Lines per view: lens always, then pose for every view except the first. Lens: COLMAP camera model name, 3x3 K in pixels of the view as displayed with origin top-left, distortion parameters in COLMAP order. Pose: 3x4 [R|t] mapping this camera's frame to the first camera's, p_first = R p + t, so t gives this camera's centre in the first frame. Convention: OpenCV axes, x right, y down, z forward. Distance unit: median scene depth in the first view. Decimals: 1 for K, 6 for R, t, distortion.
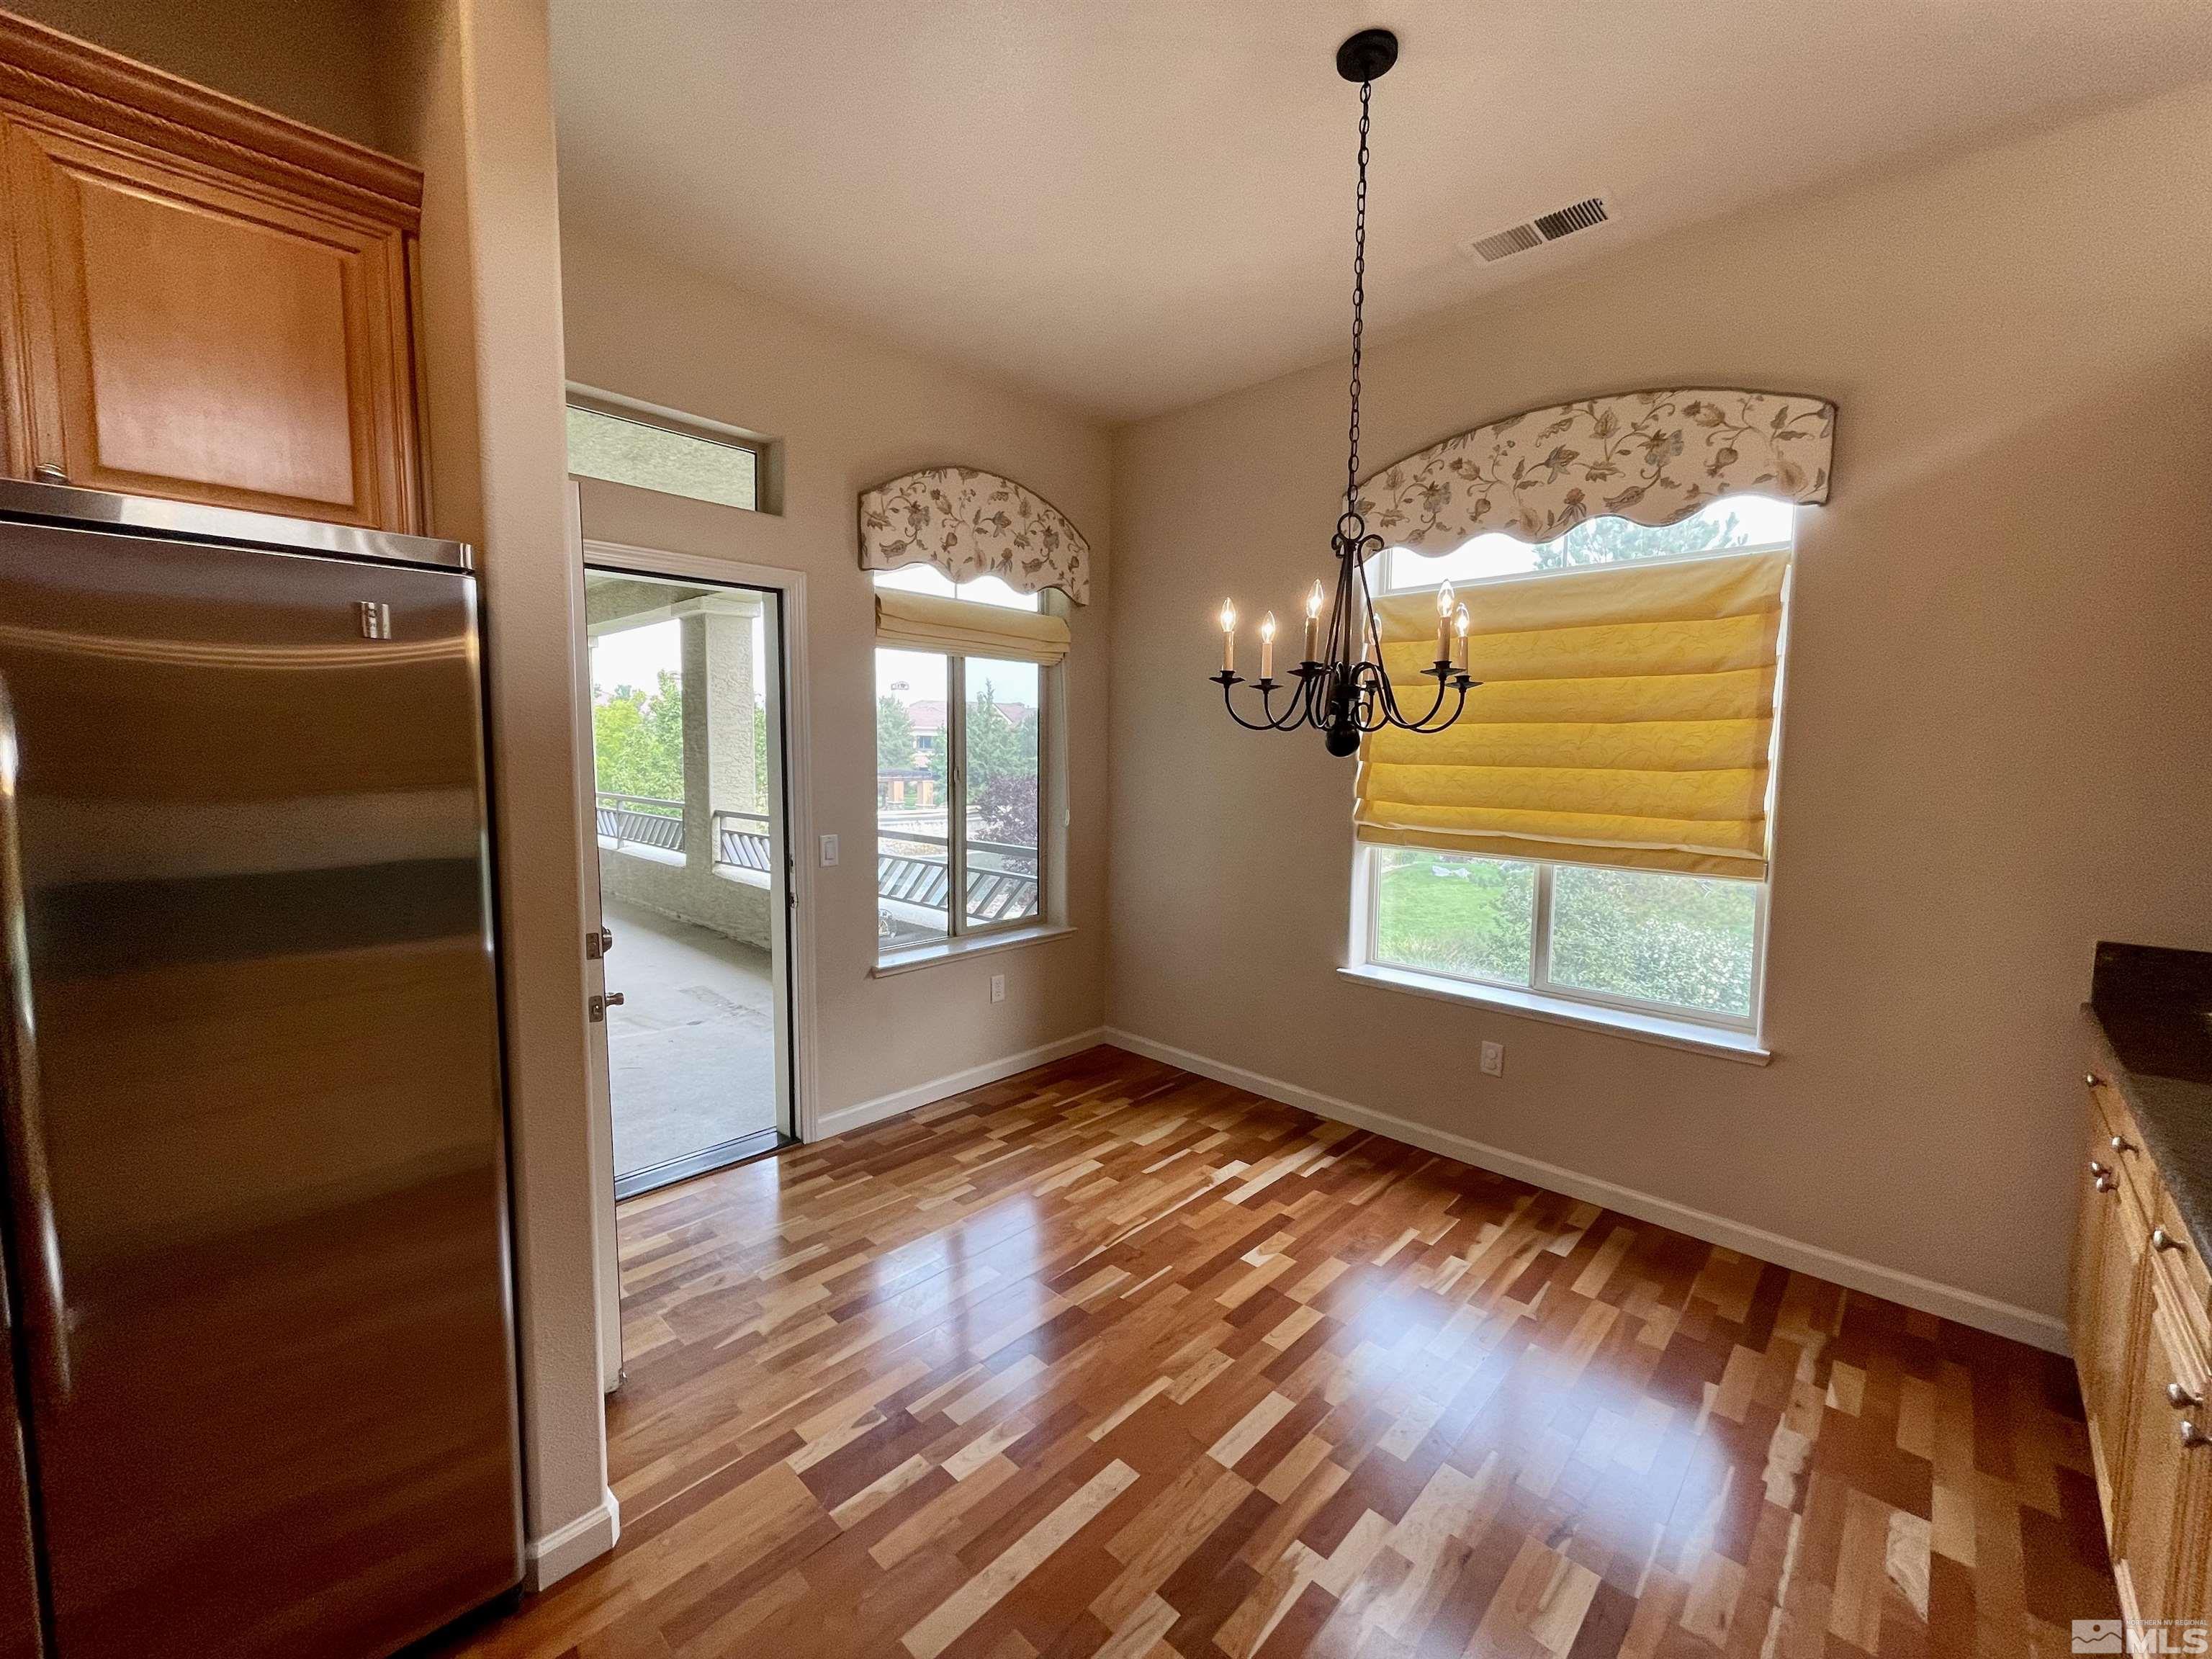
lens RADIAL K [[883.2, 0, 1102.2], [0, 883.2, 827.4], [0, 0, 1]] dist [-0.000198, -0.000349]
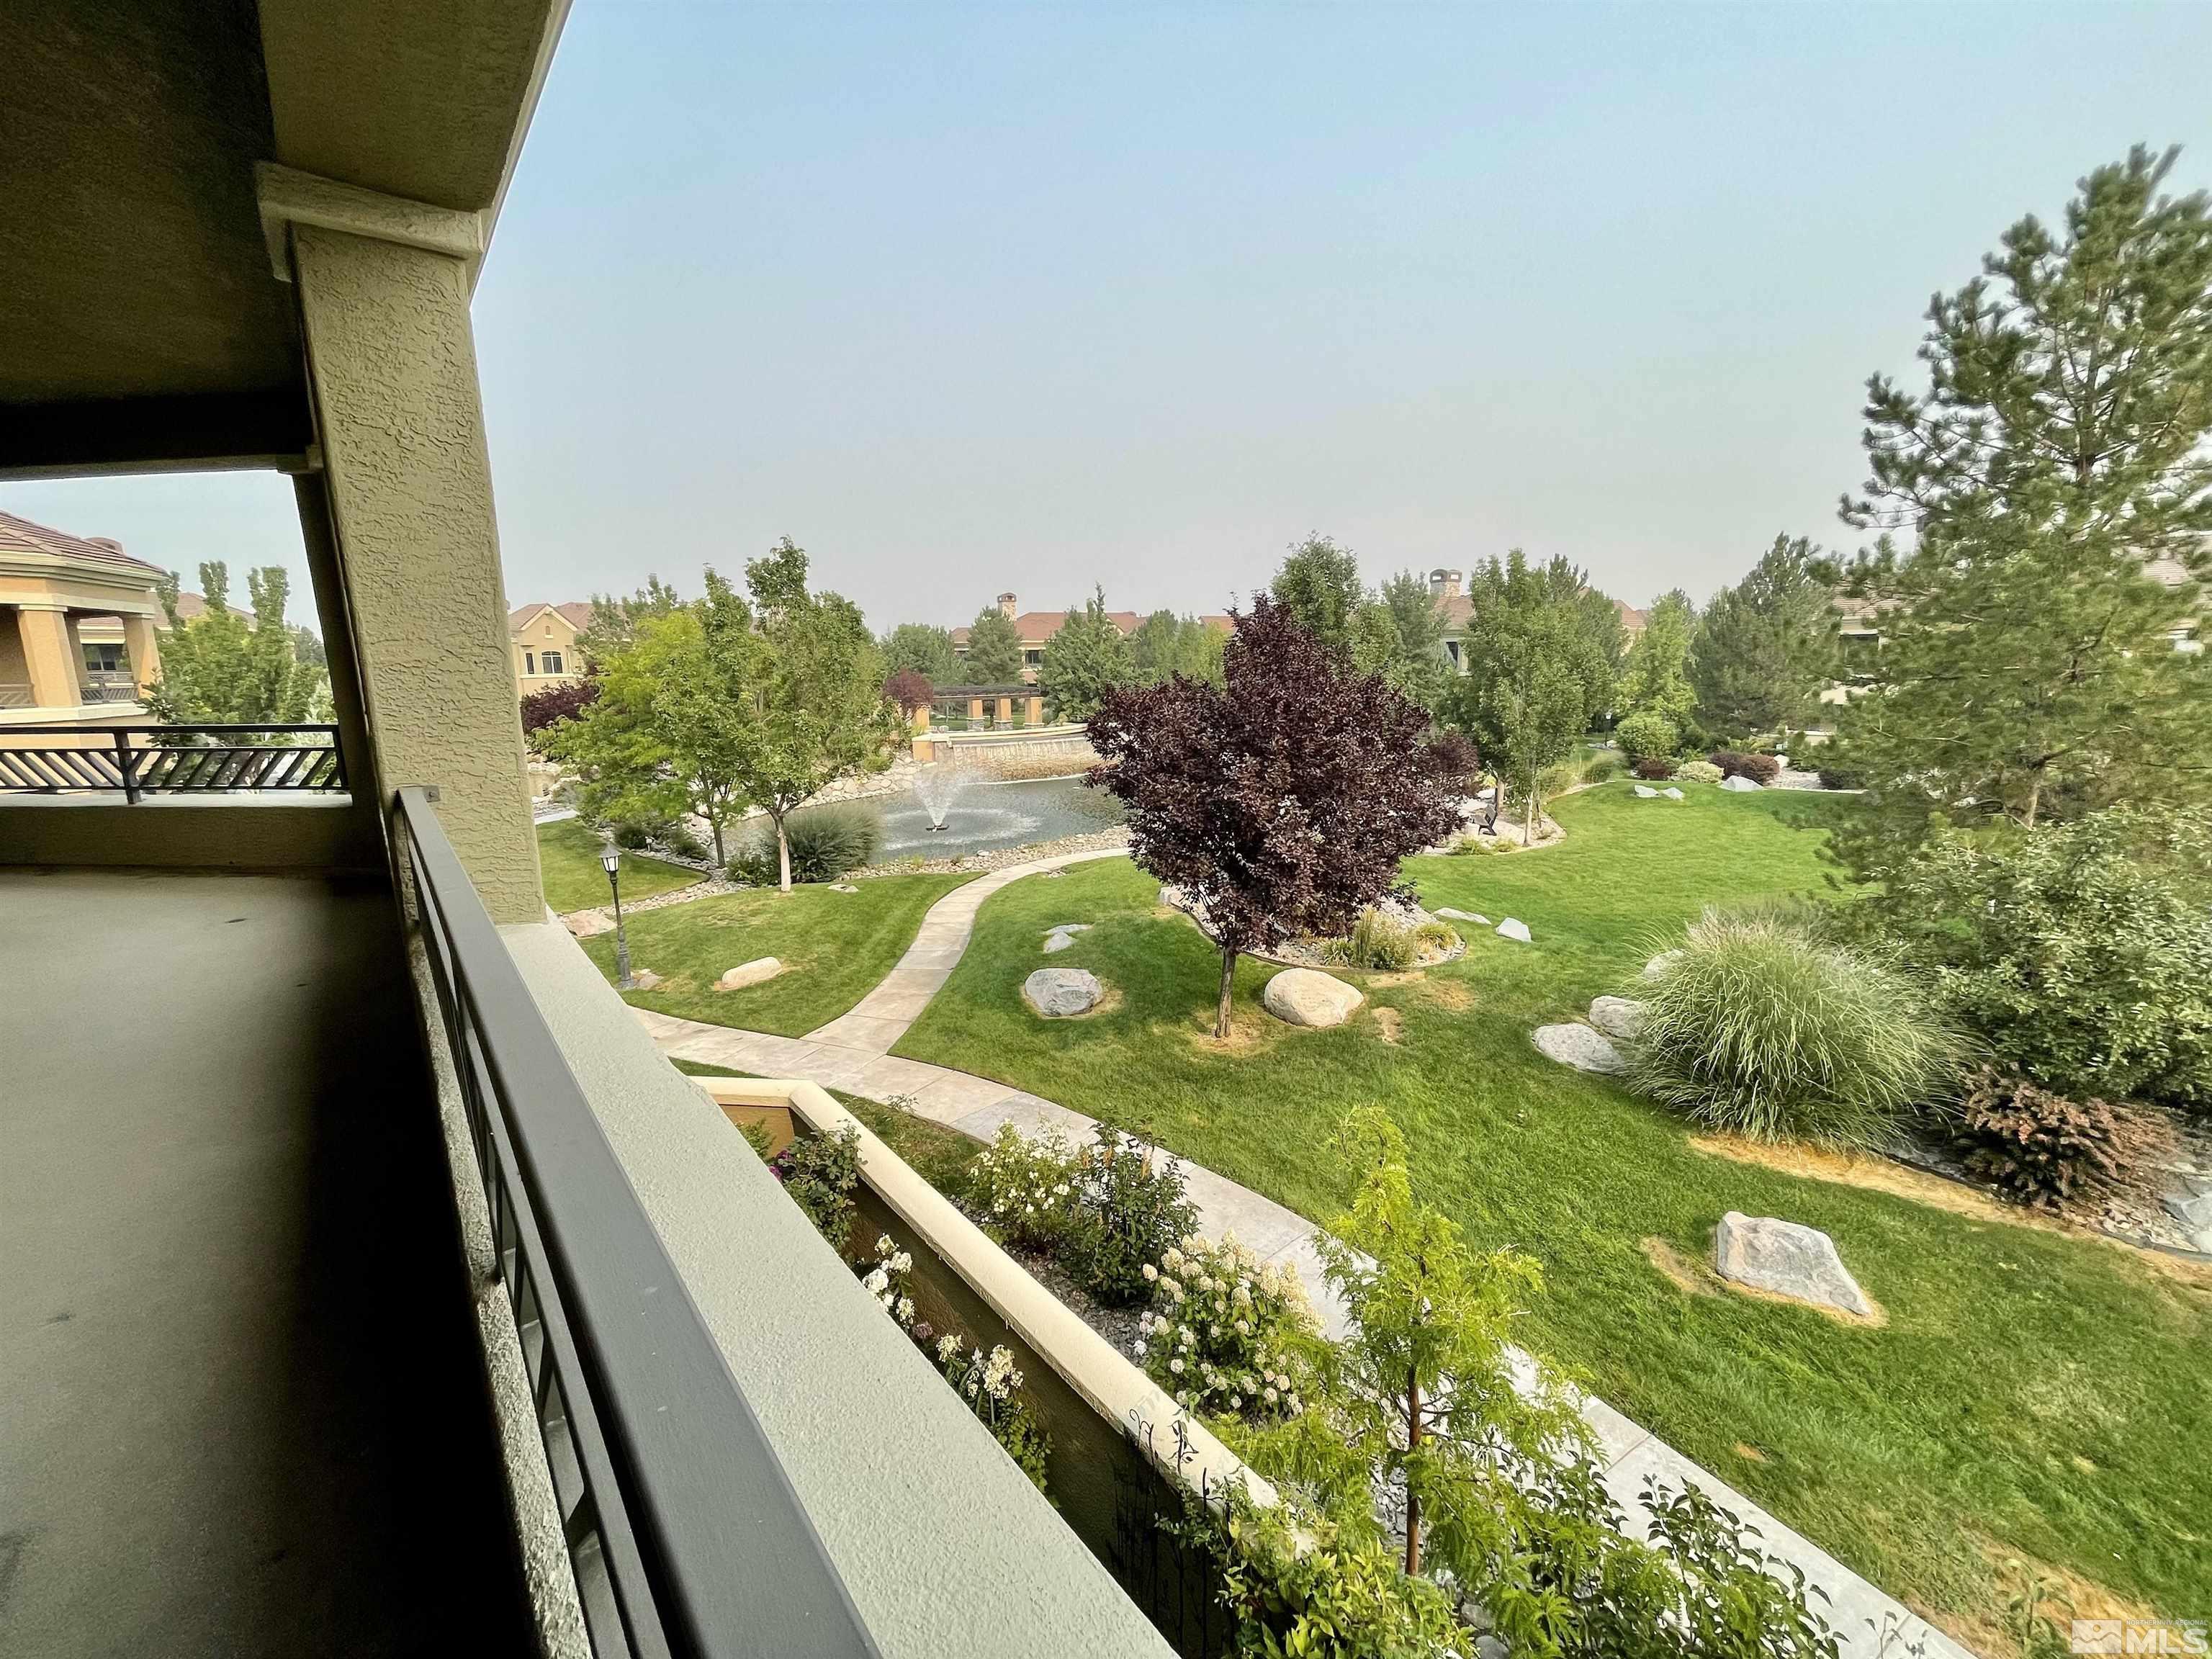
lens RADIAL K [[883.2, 0, 1102.2], [0, 883.2, 827.4], [0, 0, 1]] dist [-0.000198, -0.000349]
pose [[0.991825, -0.006990, -0.127413, -0.174032], [0.019271, 0.995251, 0.095415, -0.066797], [0.126140, -0.097091, 0.987250, 1.265624]]
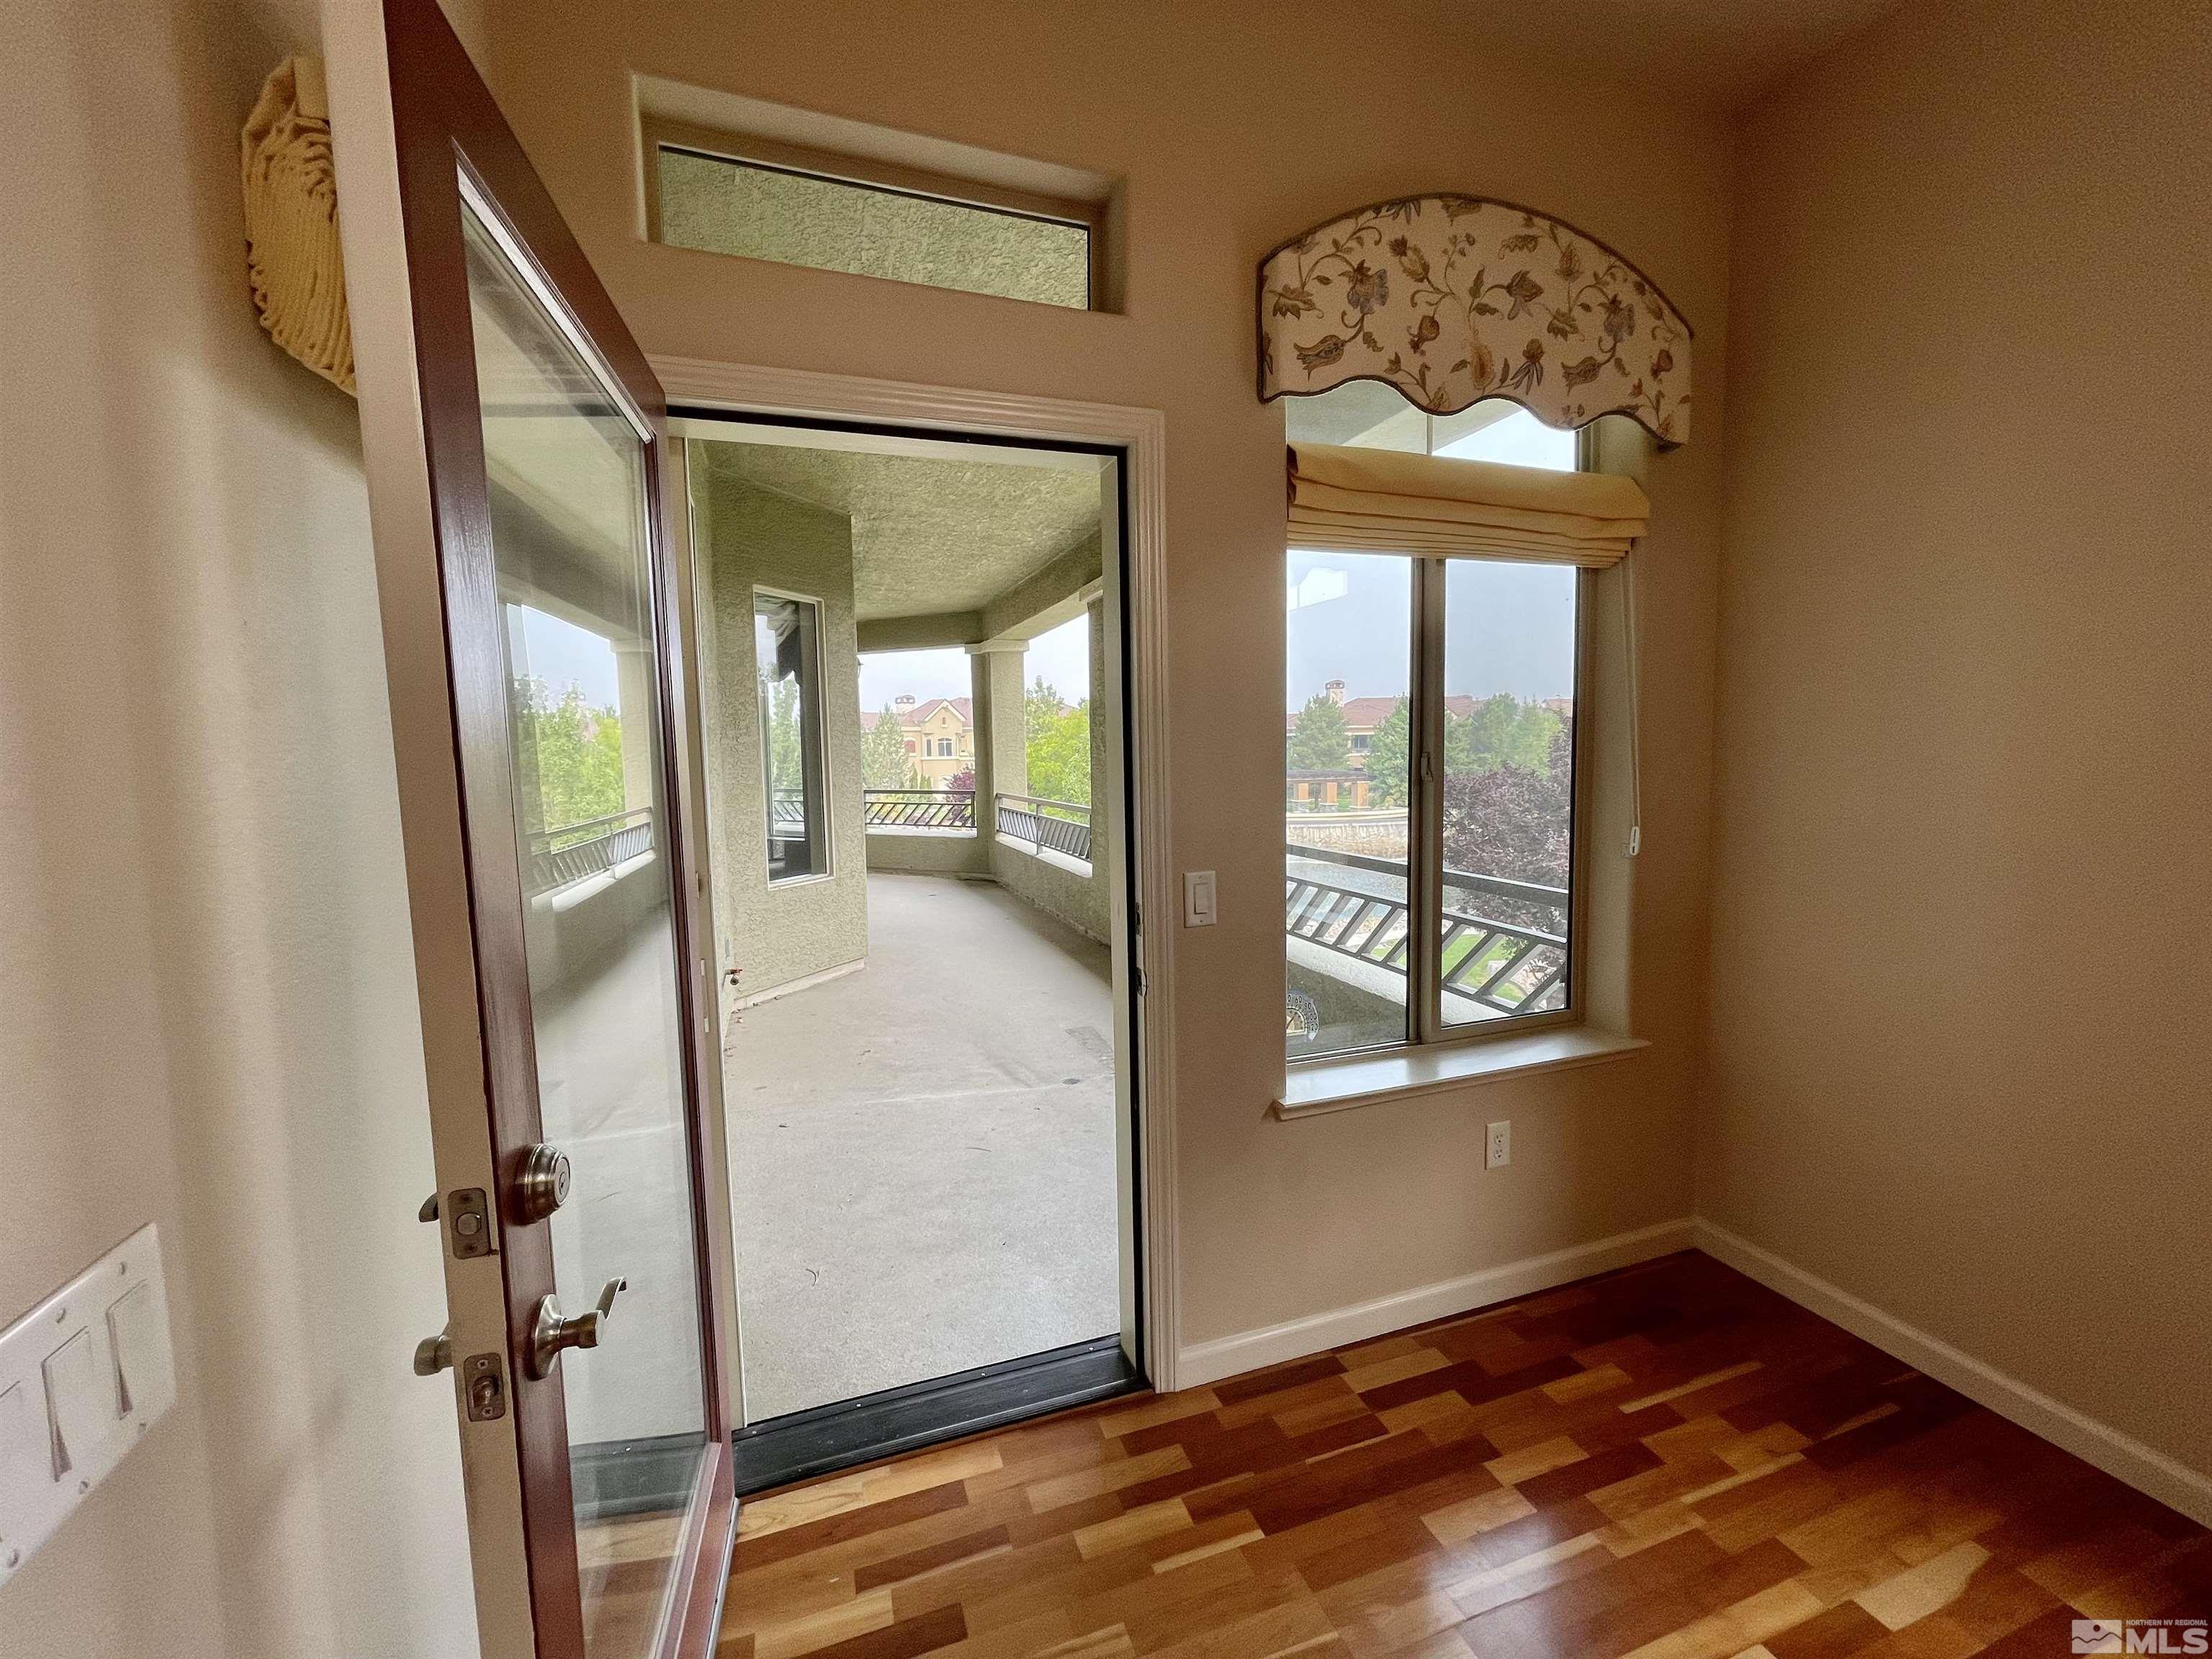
lens RADIAL K [[883.2, 0, 1102.2], [0, 883.2, 827.4], [0, 0, 1]] dist [-0.000198, -0.000349]
pose [[0.886524, 0.012033, -0.462526, -0.088266], [-0.012869, 0.999916, 0.001347, -0.017642], [0.462504, 0.004758, 0.886604, 0.403736]]
